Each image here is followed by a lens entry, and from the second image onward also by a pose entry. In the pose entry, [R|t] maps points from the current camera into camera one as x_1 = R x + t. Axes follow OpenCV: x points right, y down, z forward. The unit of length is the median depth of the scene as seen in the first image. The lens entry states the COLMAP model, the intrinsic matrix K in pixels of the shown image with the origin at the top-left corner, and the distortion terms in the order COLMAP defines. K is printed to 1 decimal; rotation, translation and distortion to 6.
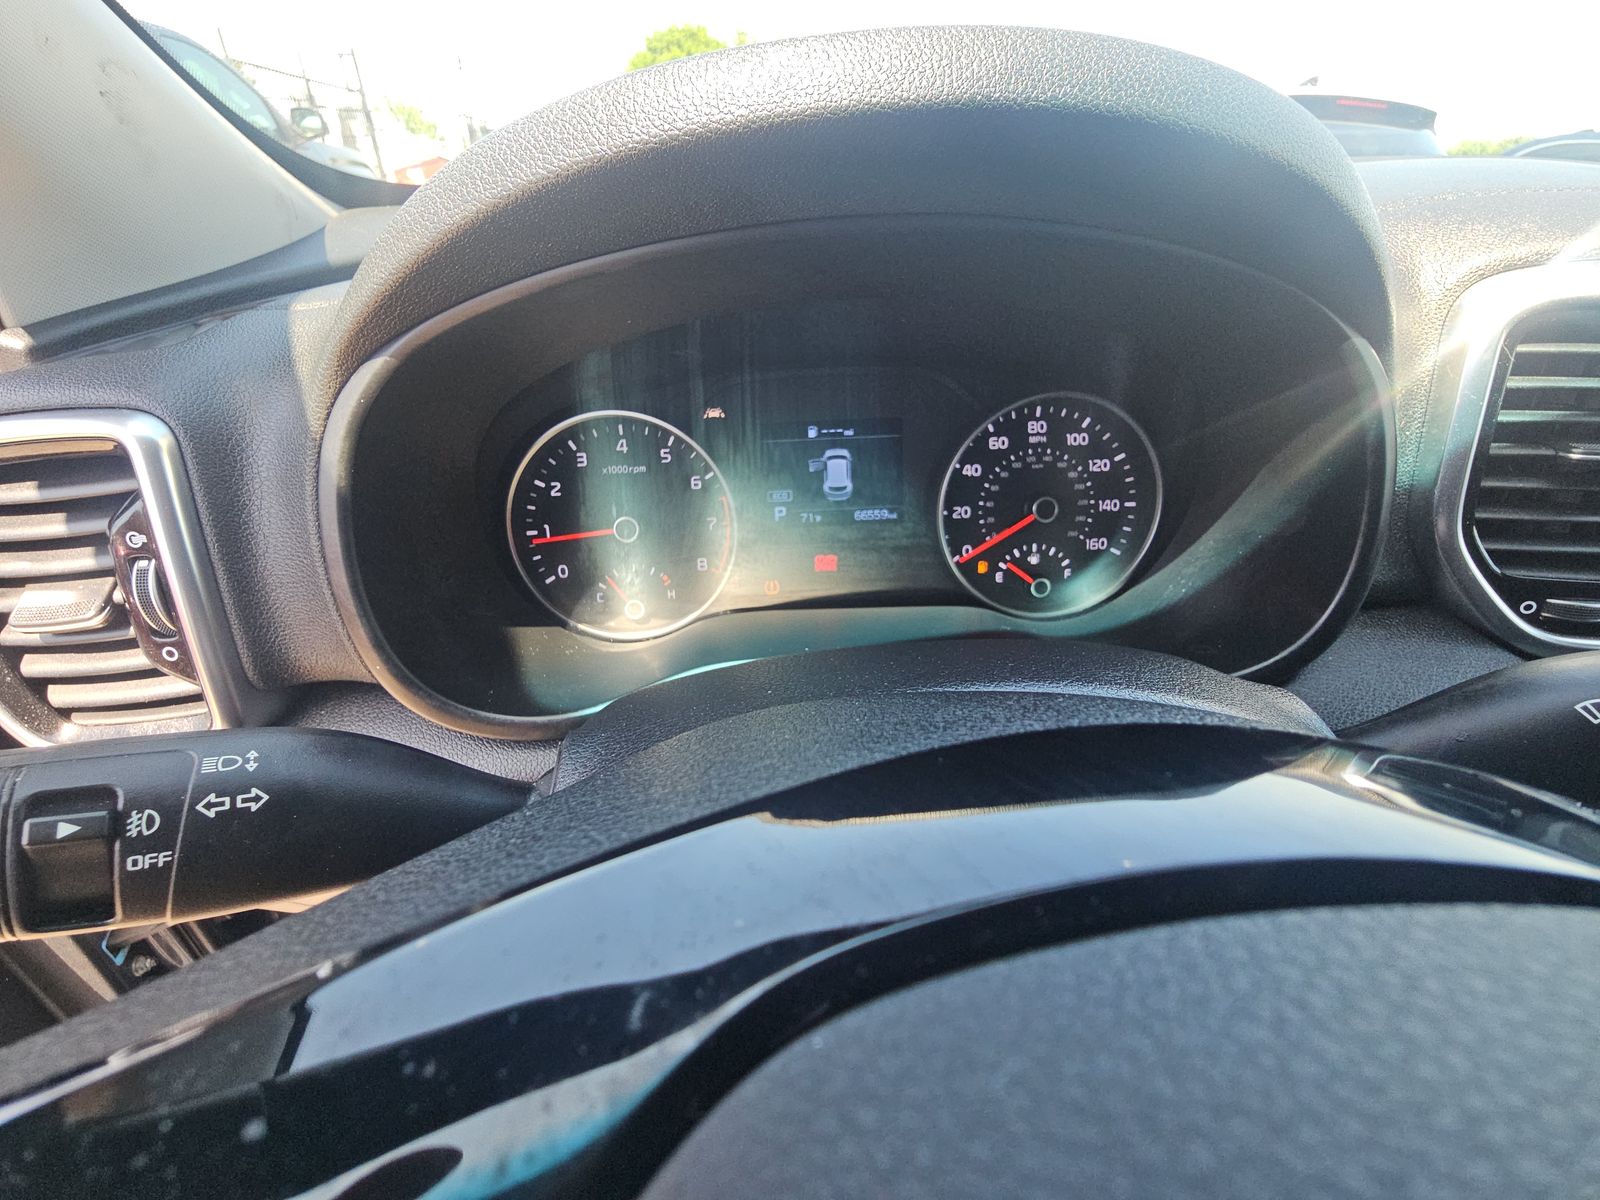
lens RADIAL K [[656.8, 0, 782.0], [0, 656.8, 587.4], [0, 0, 1]] dist [0.012110, -0.010225]
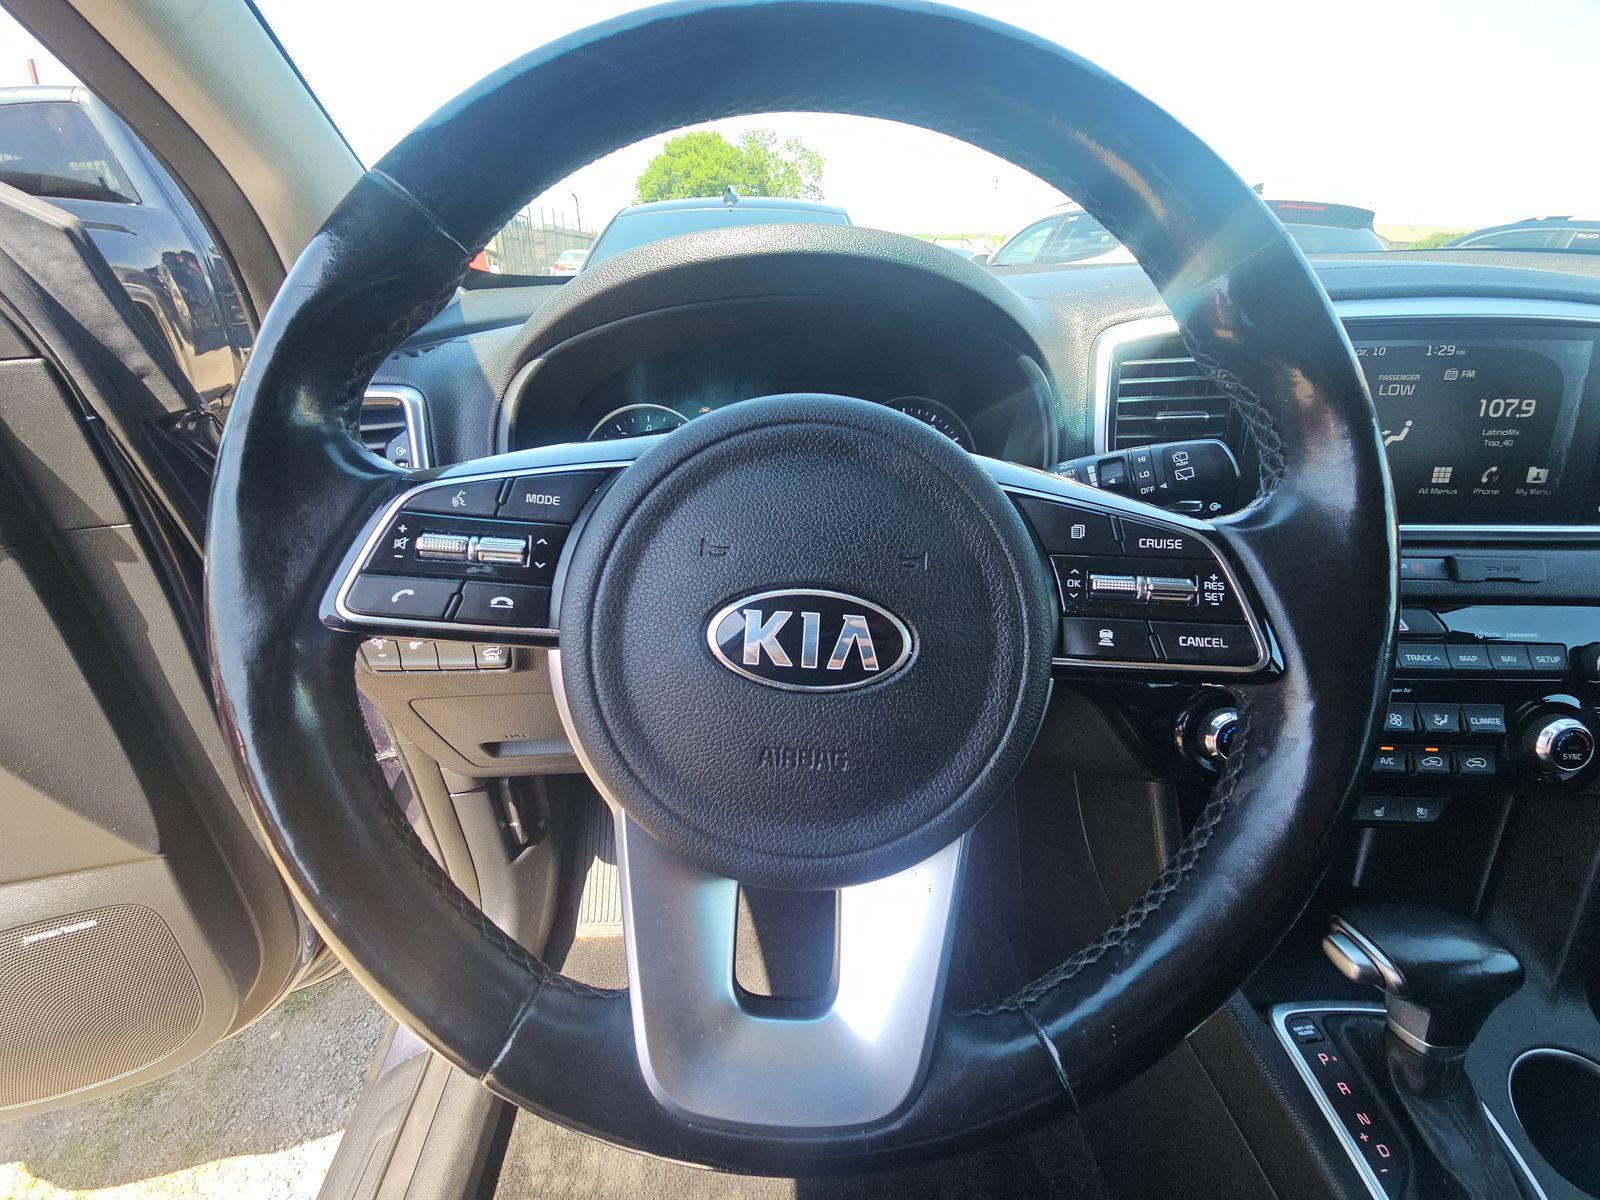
lens RADIAL K [[656.8, 0, 782.0], [0, 656.8, 587.4], [0, 0, 1]] dist [0.012110, -0.010225]
pose [[0.999921, 0.010416, -0.007027, 0.103792], [-0.011080, 0.994706, -0.102163, 0.337991], [0.005926, 0.102233, 0.994743, -0.582615]]
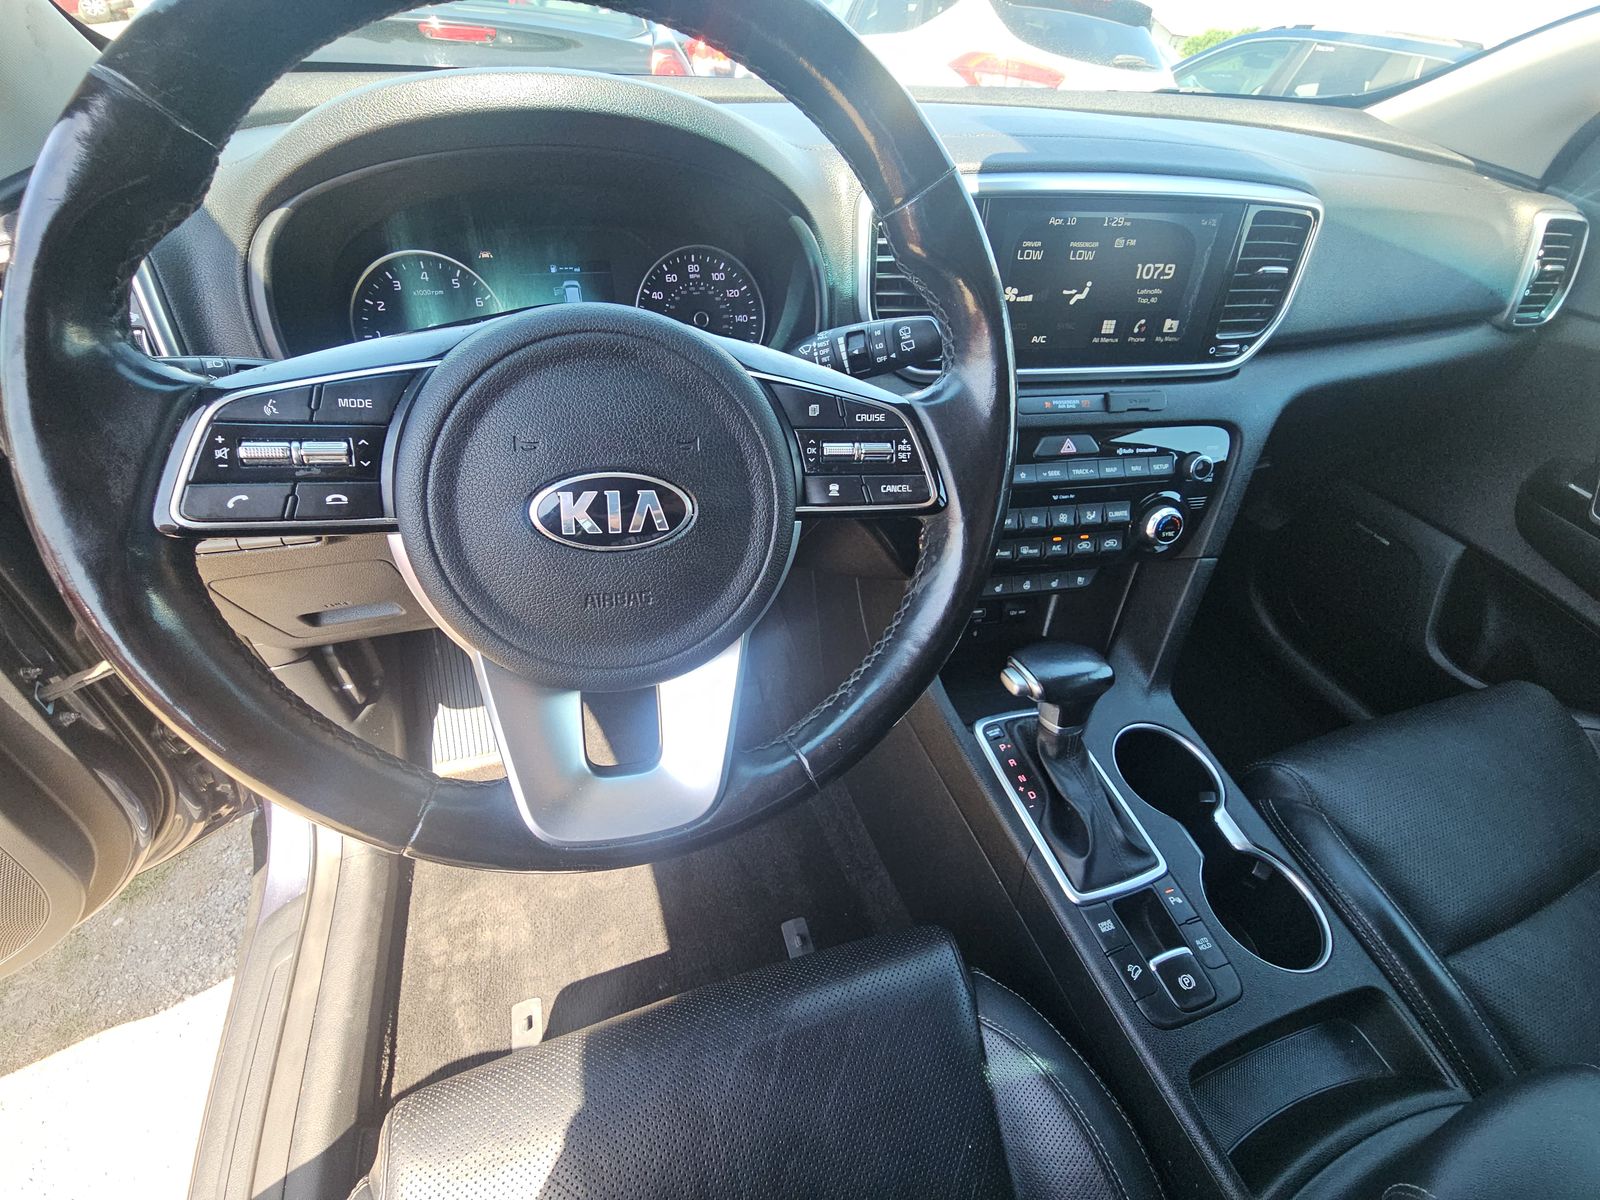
lens RADIAL K [[656.8, 0, 782.0], [0, 656.8, 587.4], [0, 0, 1]] dist [0.012110, -0.010225]
pose [[0.965692, -0.100237, 0.239566, 0.121991], [0.061066, 0.984287, 0.165678, 0.295882], [-0.252409, -0.145365, 0.956639, -0.790115]]
